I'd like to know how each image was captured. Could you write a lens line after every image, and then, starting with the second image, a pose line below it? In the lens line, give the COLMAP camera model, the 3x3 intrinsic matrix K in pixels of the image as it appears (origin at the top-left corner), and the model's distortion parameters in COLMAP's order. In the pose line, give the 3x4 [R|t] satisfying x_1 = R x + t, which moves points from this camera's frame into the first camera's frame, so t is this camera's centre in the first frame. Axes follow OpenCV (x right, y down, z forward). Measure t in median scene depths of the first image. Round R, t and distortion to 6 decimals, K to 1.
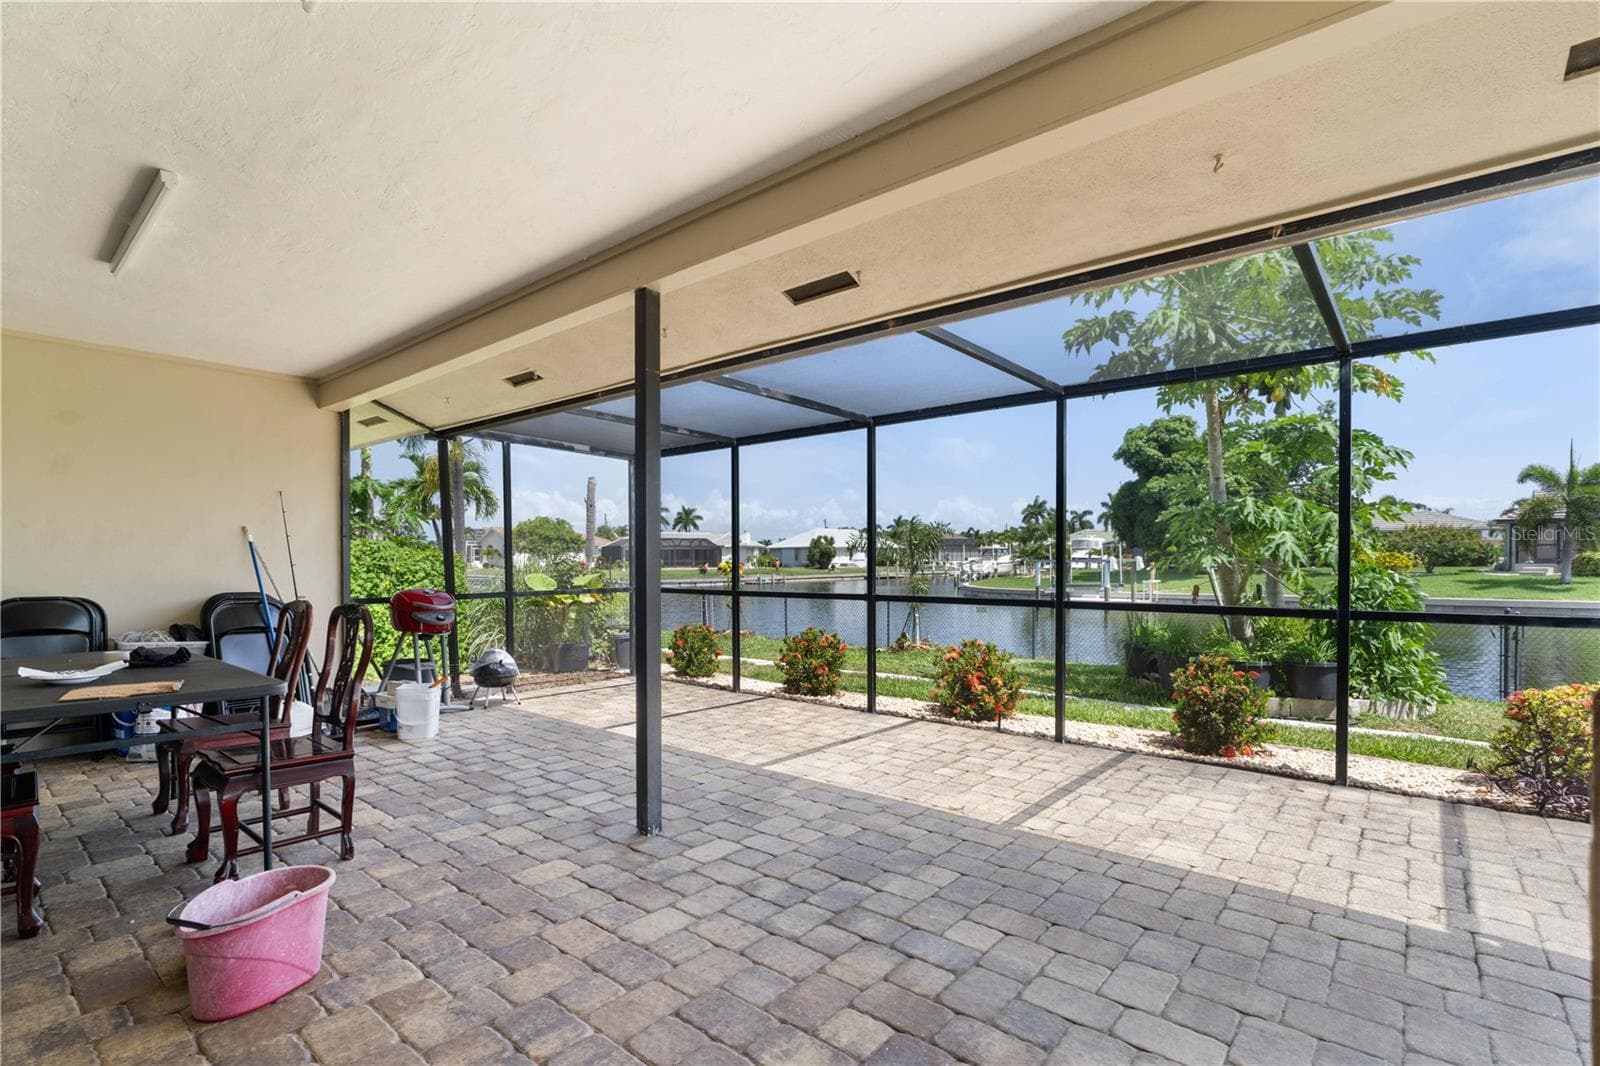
lens RADIAL K [[735.6, 0, 801.0], [0, 735.6, 572.5], [0, 0, 1]] dist [-0.002026, -0.000065]
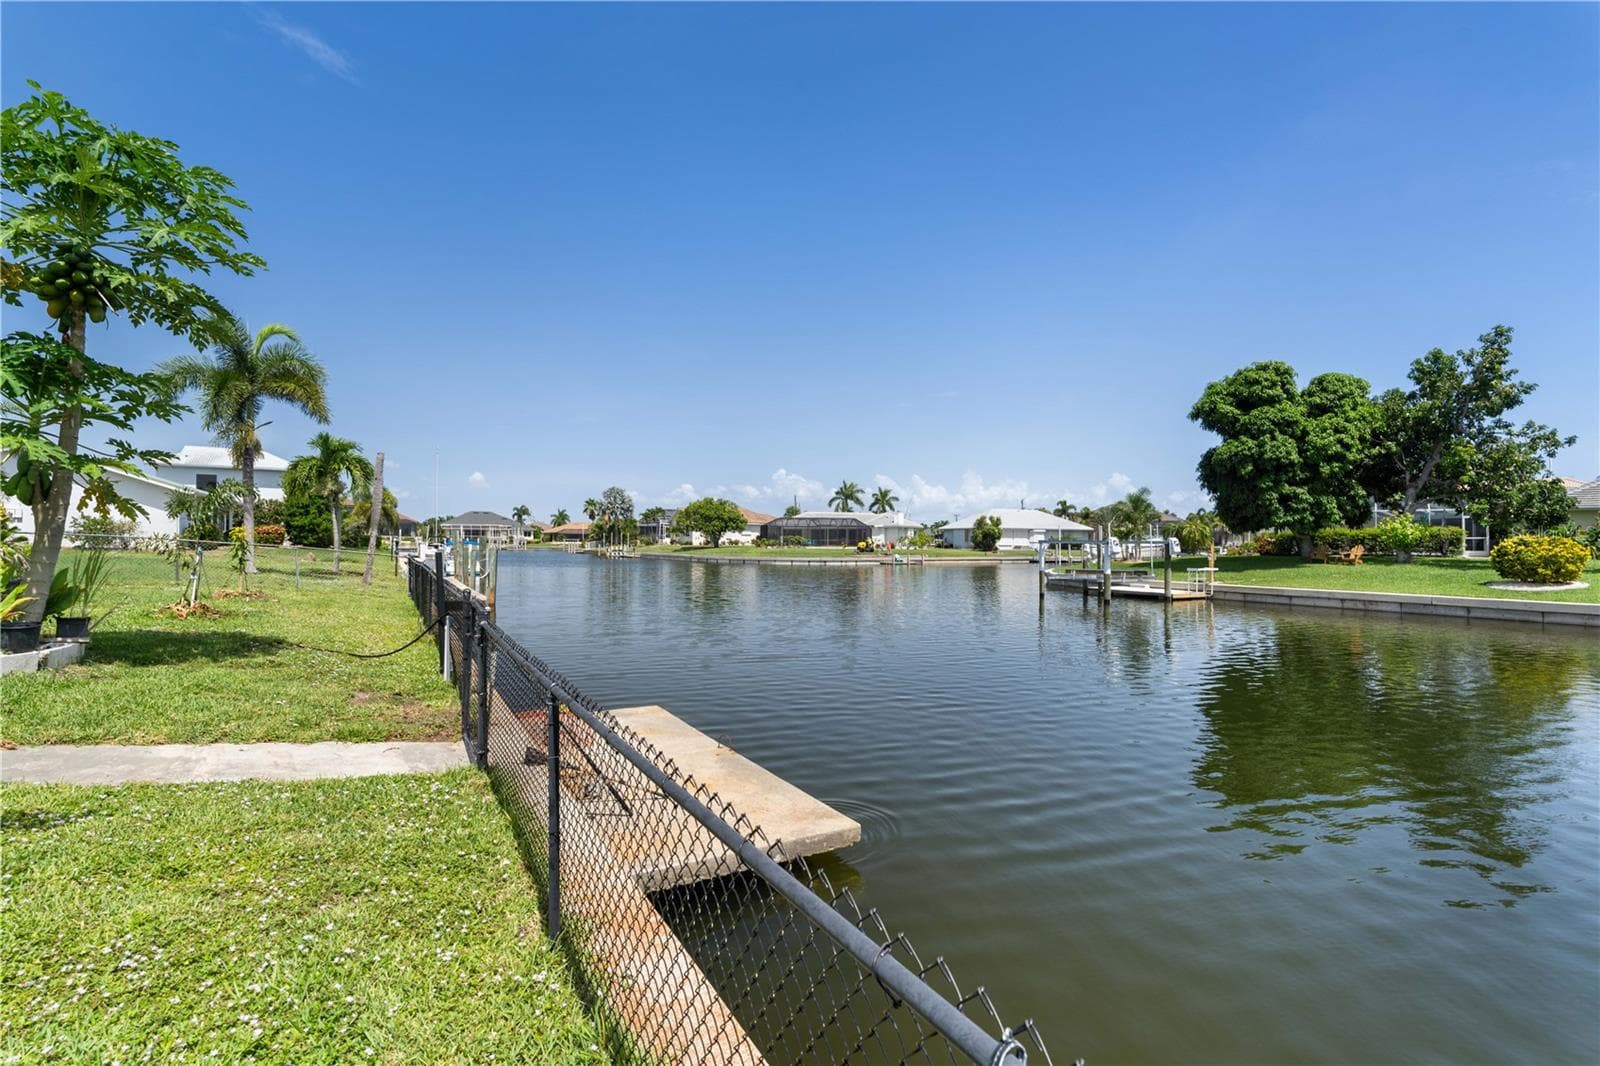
lens RADIAL K [[721.2, 0, 799.9], [0, 721.2, 524.9], [0, 0, 1]] dist [-0.001235, 0.000176]
pose [[0.935968, 0.007309, -0.352010, 0.191624], [-0.021667, 0.999085, -0.036865, 0.001186], [0.351419, 0.042131, 0.935270, 0.059989]]
